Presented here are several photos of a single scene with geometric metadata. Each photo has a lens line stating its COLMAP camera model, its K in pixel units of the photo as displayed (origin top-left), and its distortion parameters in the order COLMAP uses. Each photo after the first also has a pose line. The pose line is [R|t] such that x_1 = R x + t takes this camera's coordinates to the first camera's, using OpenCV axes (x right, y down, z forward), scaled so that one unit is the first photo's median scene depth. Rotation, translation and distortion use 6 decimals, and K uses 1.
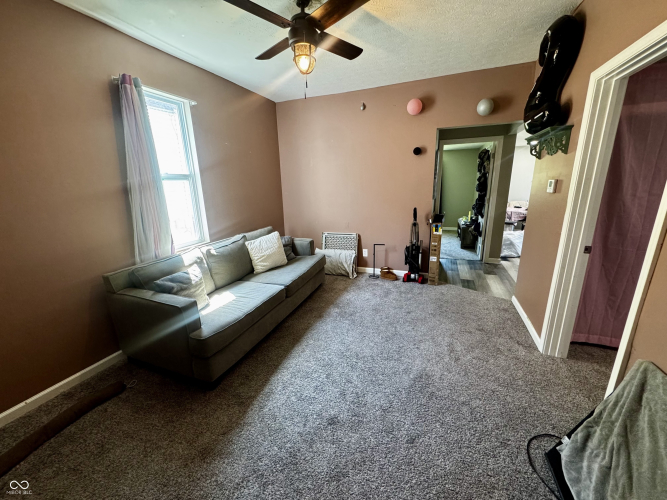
lens RADIAL K [[264.5, 0, 331.9], [0, 264.5, 249.9], [0, 0, 1]] dist [-0.002595, 0.000145]
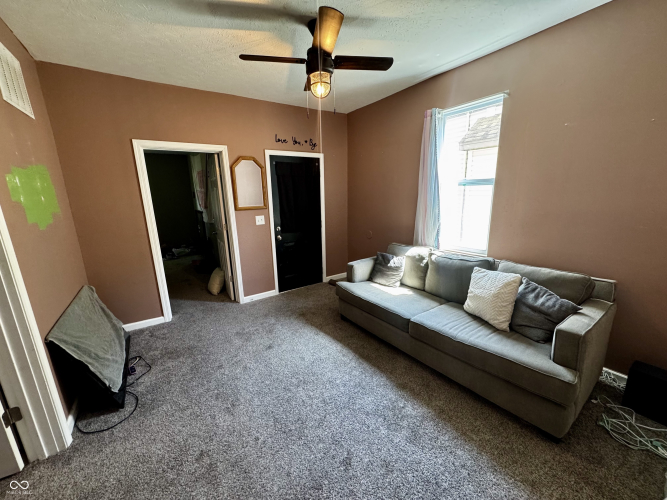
lens RADIAL K [[264.5, 0, 331.2], [0, 264.5, 250.6], [0, 0, 1]] dist [-0.002595, 0.000145]
pose [[-0.562102, 0.211050, -0.799687, 0.534339], [-0.175903, 0.914266, 0.364932, -0.292200], [0.808145, 0.345796, -0.476787, 1.059991]]
